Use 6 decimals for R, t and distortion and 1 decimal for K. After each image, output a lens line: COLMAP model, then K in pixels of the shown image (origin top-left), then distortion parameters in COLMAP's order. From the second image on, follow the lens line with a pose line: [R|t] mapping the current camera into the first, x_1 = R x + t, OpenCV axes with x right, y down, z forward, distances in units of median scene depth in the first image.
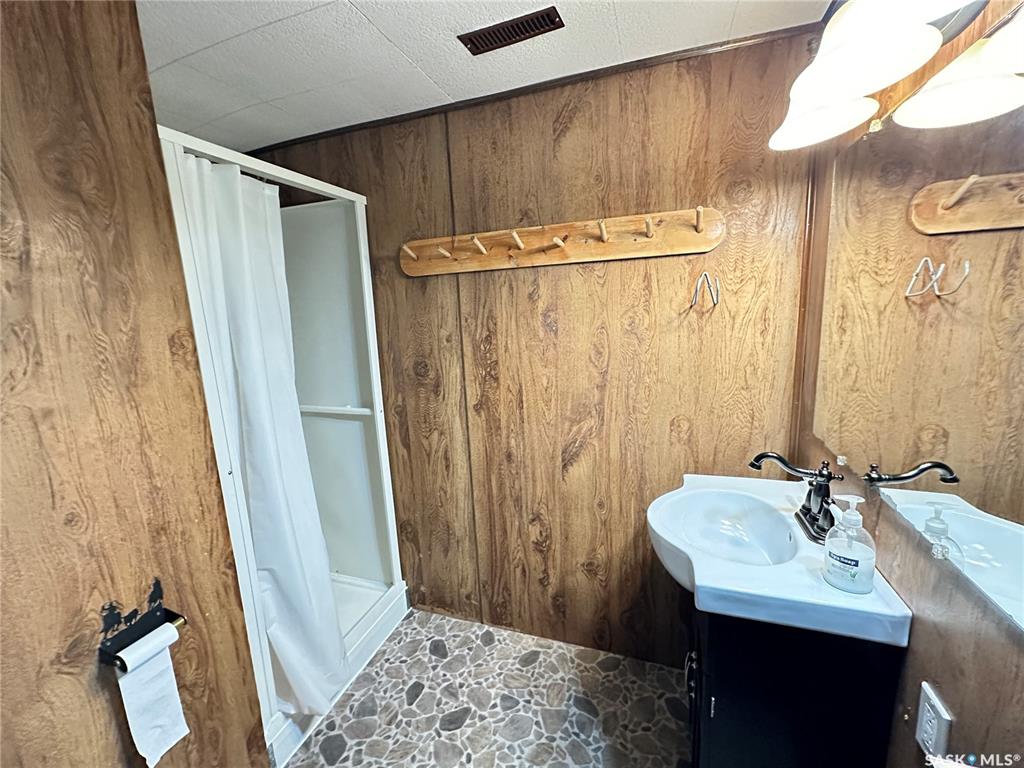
lens RADIAL K [[425.7, 0, 512.0], [0, 425.7, 384.0], [0, 0, 1]] dist [-0.003150, 0.000170]
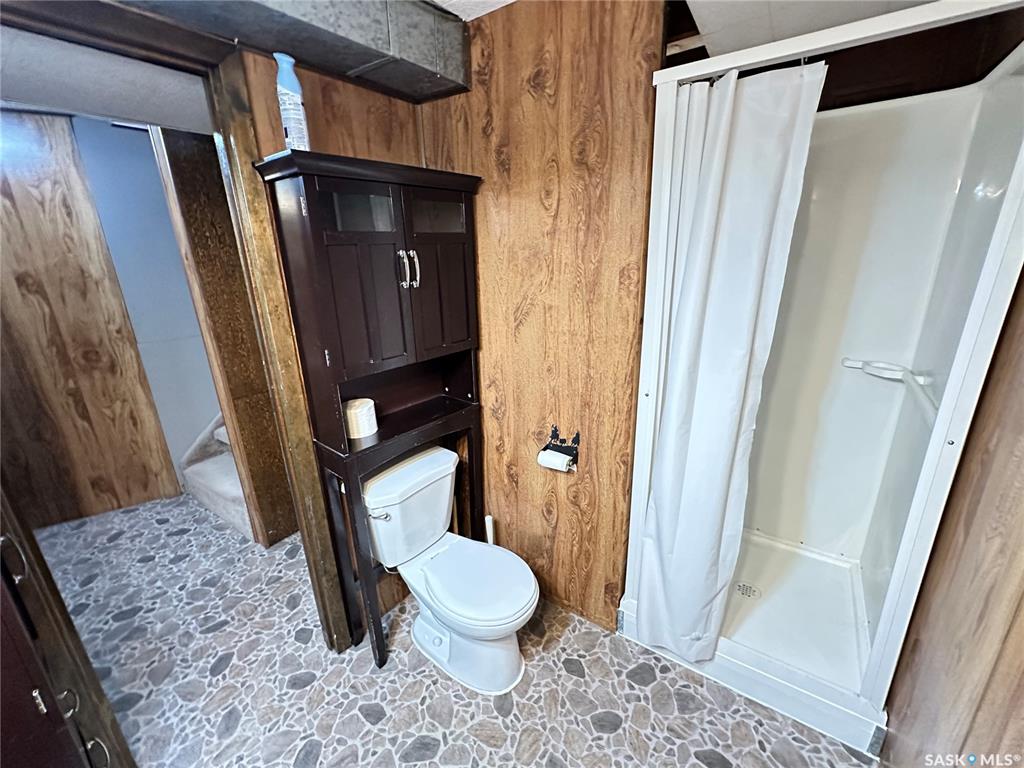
lens RADIAL K [[425.7, 0, 512.0], [0, 425.7, 384.0], [0, 0, 1]] dist [-0.003150, 0.000170]
pose [[-0.265819, 0.341028, -0.901687, 0.409882], [-0.130687, 0.913956, 0.384195, -0.189414], [0.955123, 0.219966, -0.198379, 0.801696]]
